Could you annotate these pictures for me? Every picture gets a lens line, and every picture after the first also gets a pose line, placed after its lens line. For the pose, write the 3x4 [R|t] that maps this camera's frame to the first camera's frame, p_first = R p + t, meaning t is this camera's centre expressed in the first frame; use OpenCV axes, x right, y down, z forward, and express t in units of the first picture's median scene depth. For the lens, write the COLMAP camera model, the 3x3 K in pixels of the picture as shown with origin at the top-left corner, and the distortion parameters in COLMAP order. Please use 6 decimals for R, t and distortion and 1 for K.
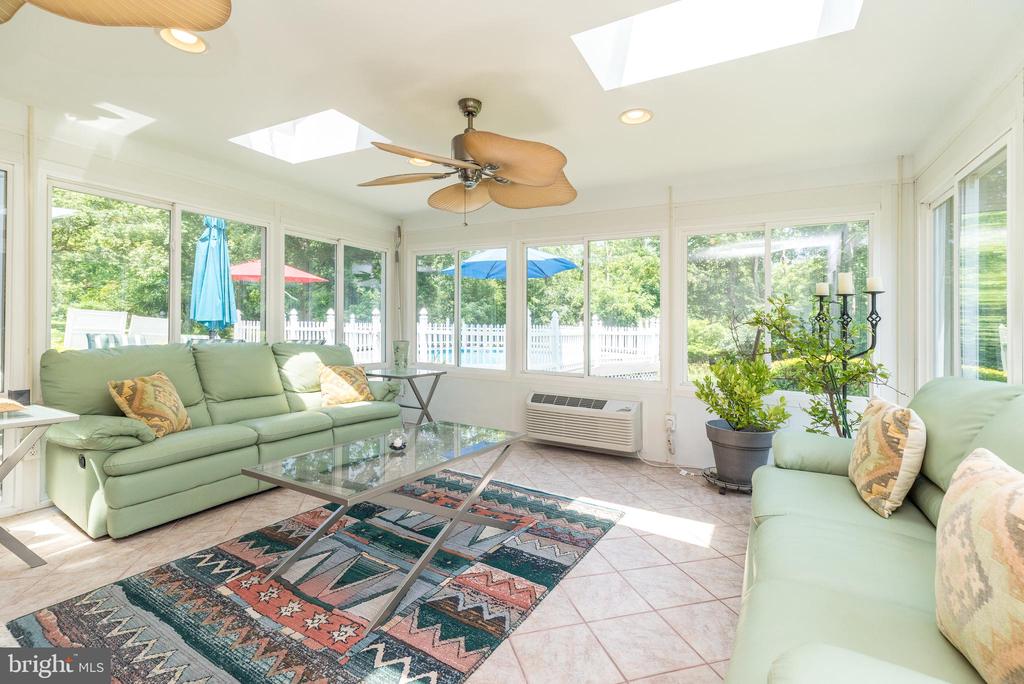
lens RADIAL K [[447.4, 0, 506.8], [0, 447.4, 333.7], [0, 0, 1]] dist [0.004949, 0.002477]
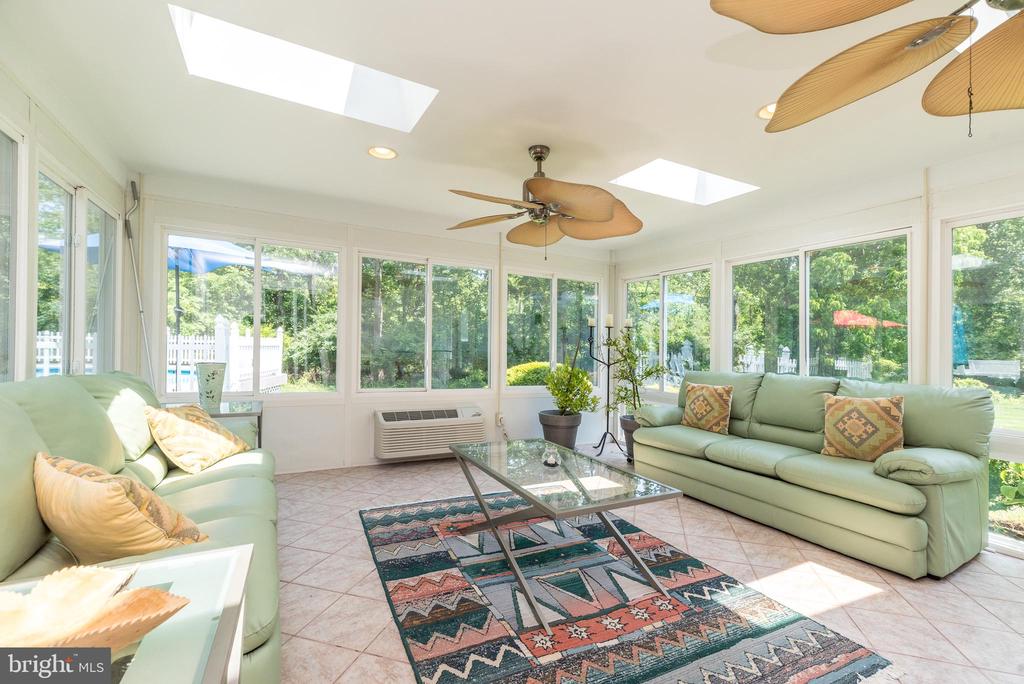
lens RADIAL K [[447.4, 0, 510.3], [0, 447.4, 344.2], [0, 0, 1]] dist [0.004949, 0.002477]
pose [[0.550900, -0.002148, 0.834569, -1.205337], [-0.003185, 0.999984, 0.004676, -0.037029], [-0.834566, -0.005234, 0.550884, 0.505655]]
